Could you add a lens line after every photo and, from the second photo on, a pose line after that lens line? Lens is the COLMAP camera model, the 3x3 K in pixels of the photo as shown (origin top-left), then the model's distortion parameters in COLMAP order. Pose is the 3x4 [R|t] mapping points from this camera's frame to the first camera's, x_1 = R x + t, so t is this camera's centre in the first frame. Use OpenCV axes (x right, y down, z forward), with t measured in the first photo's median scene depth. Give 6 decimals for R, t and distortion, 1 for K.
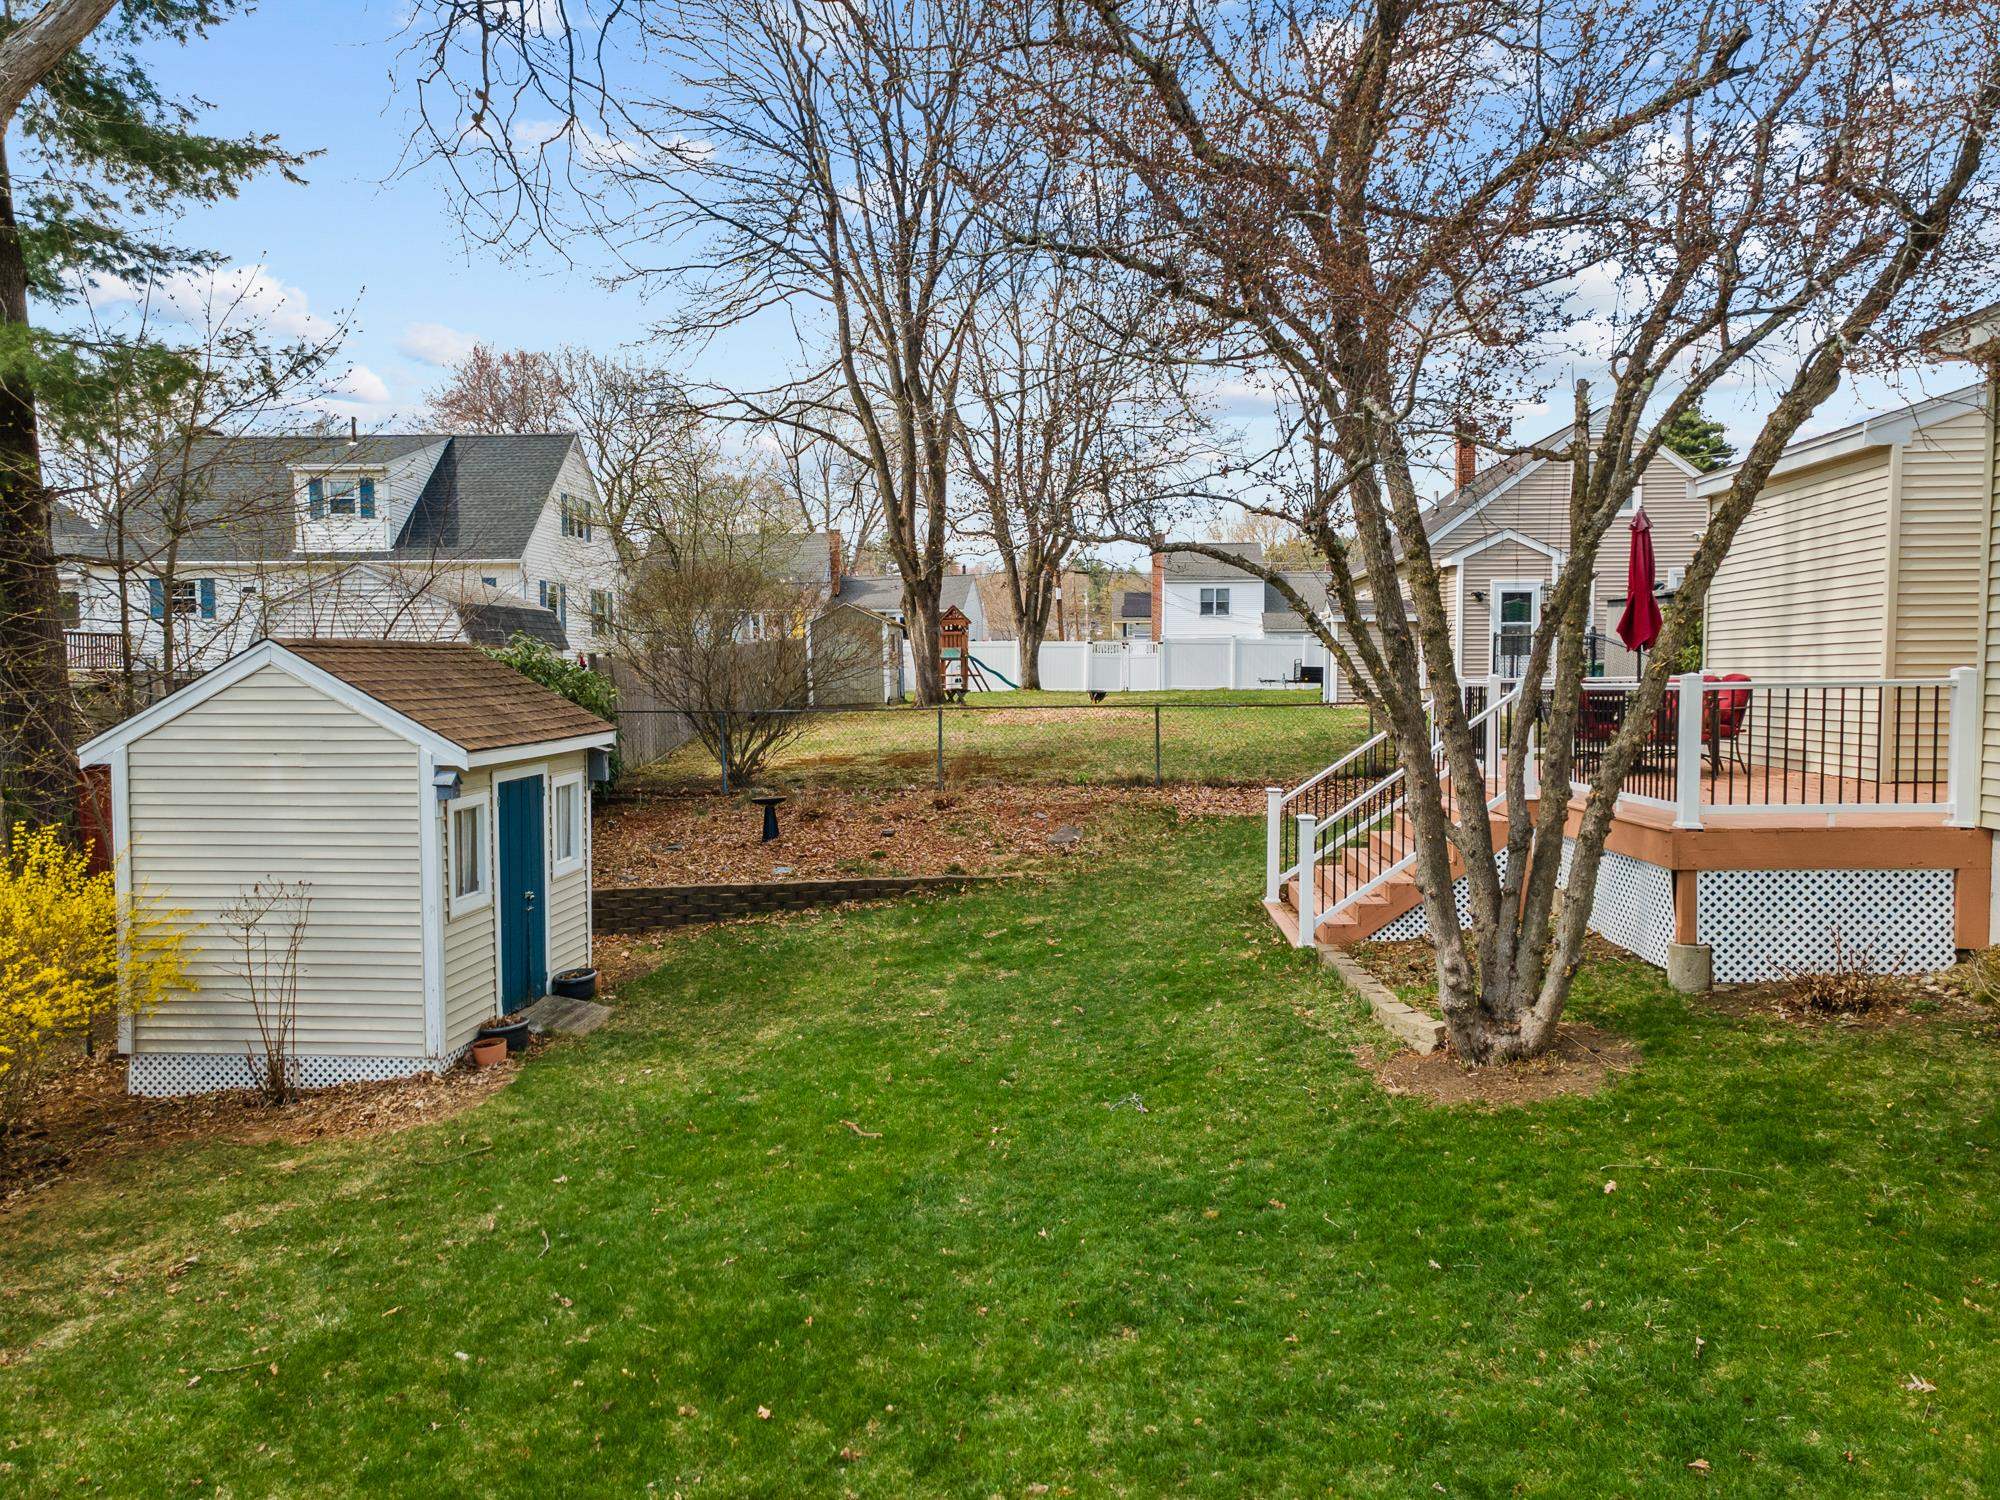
lens RADIAL K [[1453.7, 0, 992.5], [0, 1453.7, 746.3], [0, 0, 1]] dist [0.054206, 0.005389]
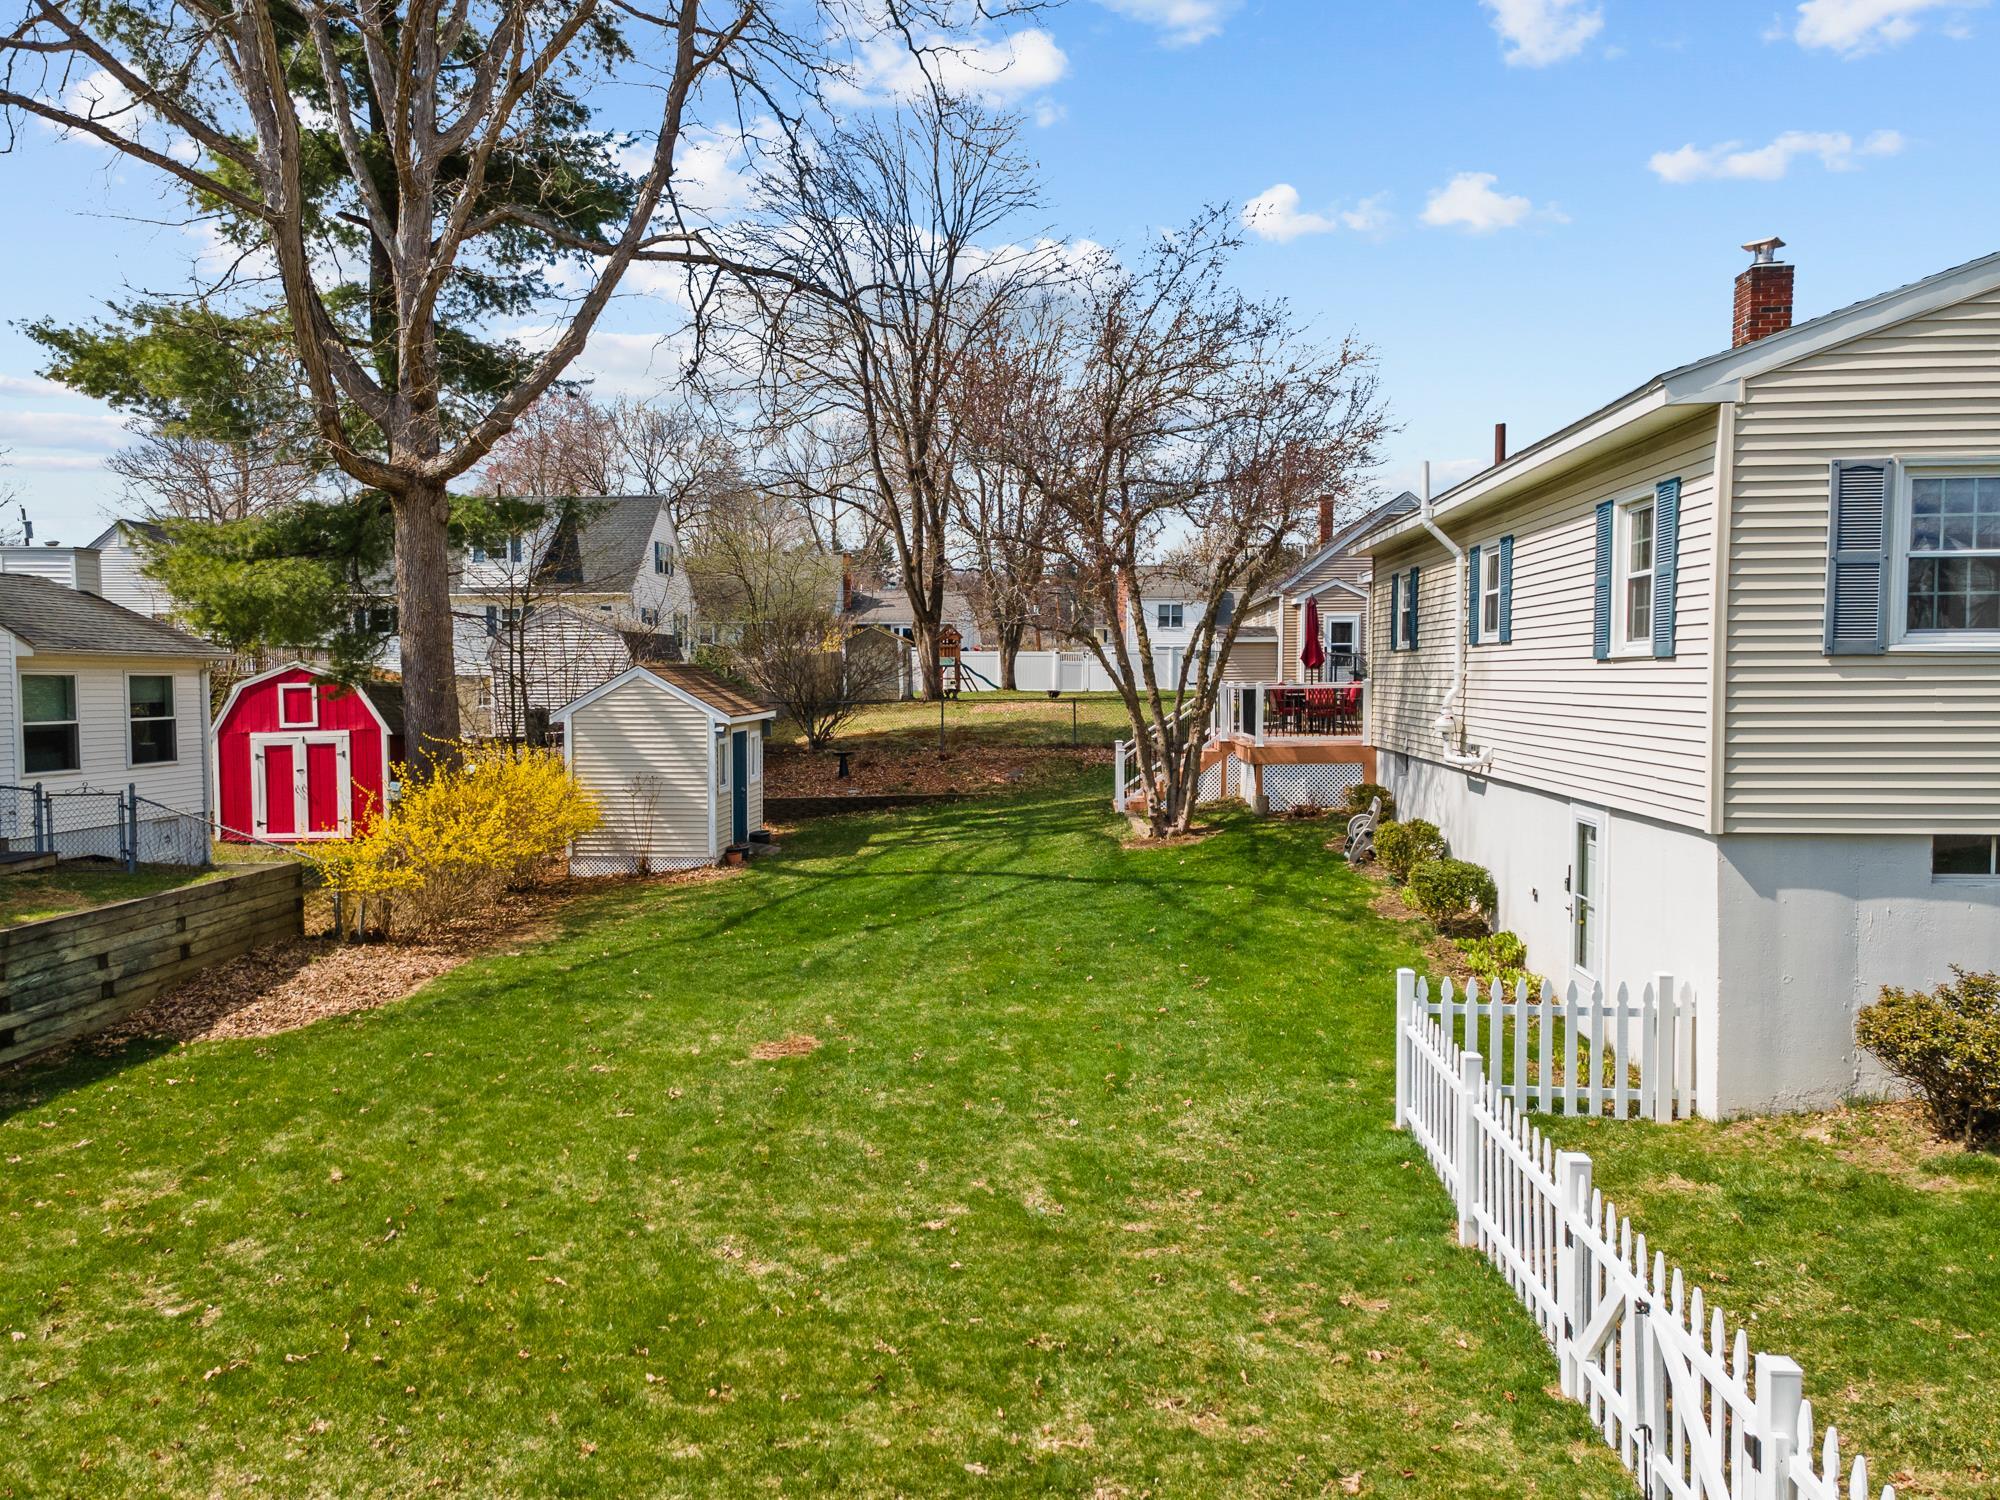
lens RADIAL K [[1453.7, 0, 992.5], [0, 1453.7, 746.3], [0, 0, 1]] dist [0.054206, 0.005389]
pose [[0.999993, 0.001047, 0.003699, 0.009515], [-0.001044, 0.999999, -0.000756, 0.017365], [-0.003700, 0.000753, 0.999993, -0.420389]]
